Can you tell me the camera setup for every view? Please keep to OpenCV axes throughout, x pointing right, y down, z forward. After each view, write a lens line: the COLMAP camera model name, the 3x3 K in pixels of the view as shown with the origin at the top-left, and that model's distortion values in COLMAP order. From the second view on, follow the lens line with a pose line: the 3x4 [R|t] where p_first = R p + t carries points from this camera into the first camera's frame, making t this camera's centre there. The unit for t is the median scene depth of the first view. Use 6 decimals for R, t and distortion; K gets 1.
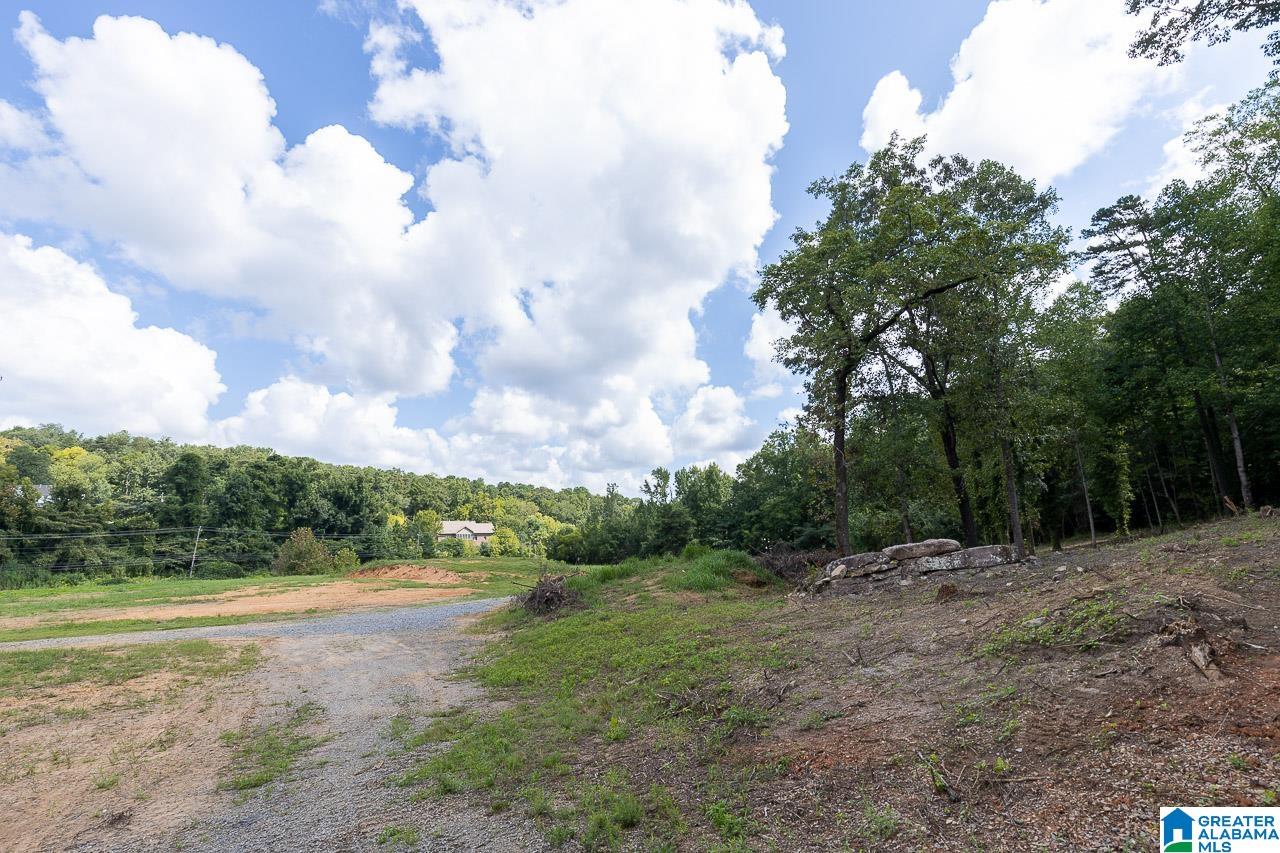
lens RADIAL K [[577.1, 0, 639.7], [0, 577.1, 424.9], [0, 0, 1]] dist [0.008609, -0.001165]
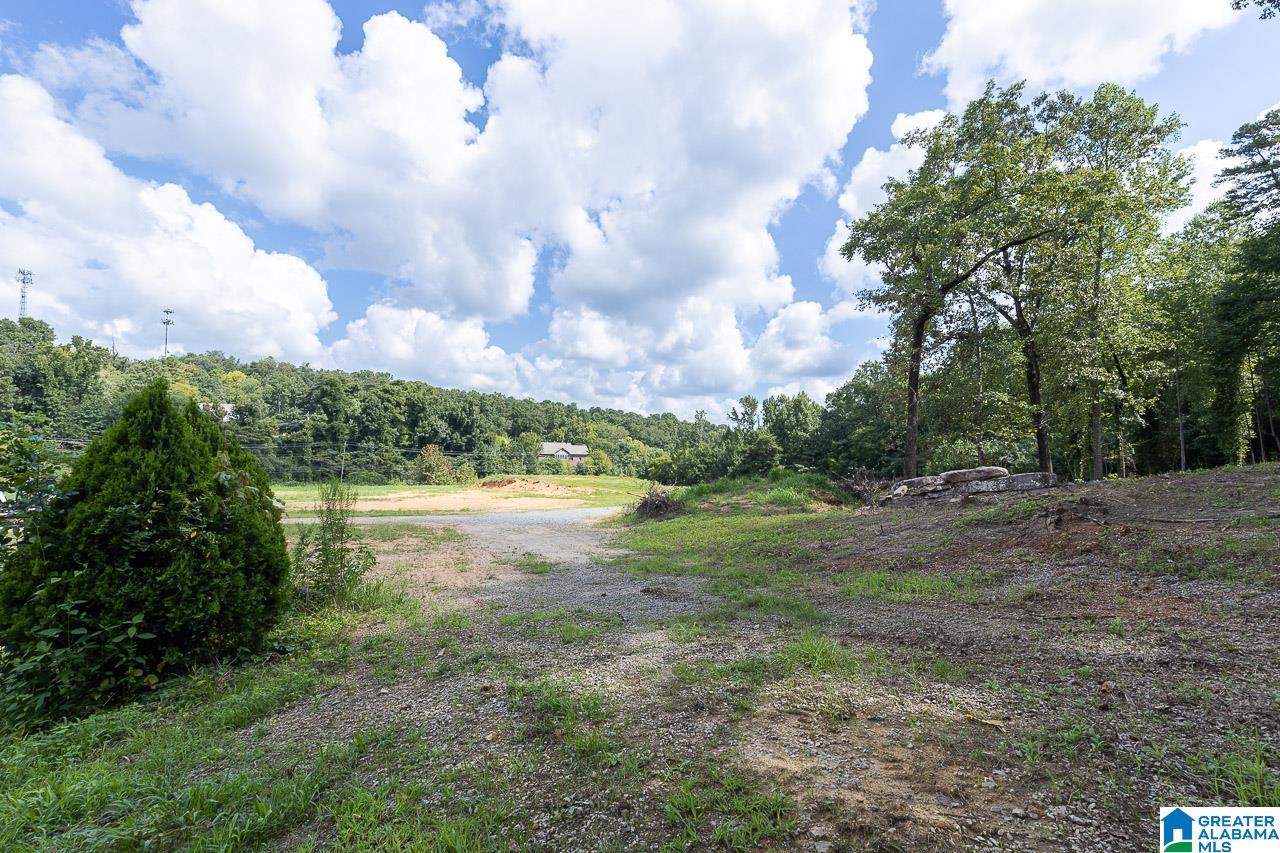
lens RADIAL K [[577.1, 0, 638.3], [0, 577.1, 427.2], [0, 0, 1]] dist [0.008609, -0.001165]
pose [[0.988603, 0.020634, -0.149124, -0.004021], [-0.000824, 0.991289, 0.131701, -0.006925], [0.150542, -0.130077, 0.980009, -0.046466]]
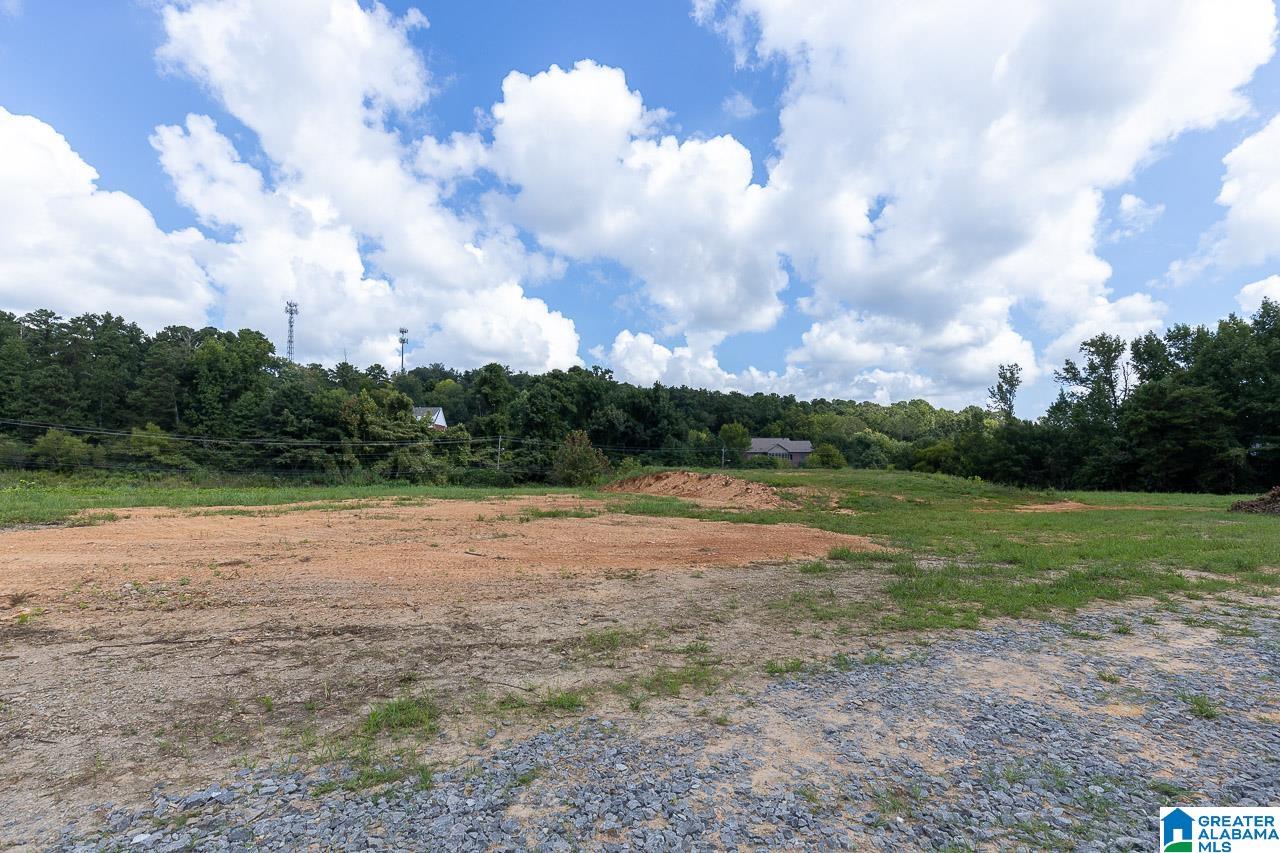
lens RADIAL K [[577.1, 0, 635.4], [0, 577.1, 430.1], [0, 0, 1]] dist [0.008609, -0.001165]
pose [[0.863226, -0.018480, -0.504479, -0.096168], [0.083338, 0.990835, 0.106306, 0.083331], [0.497891, -0.133808, 0.856855, 0.305347]]
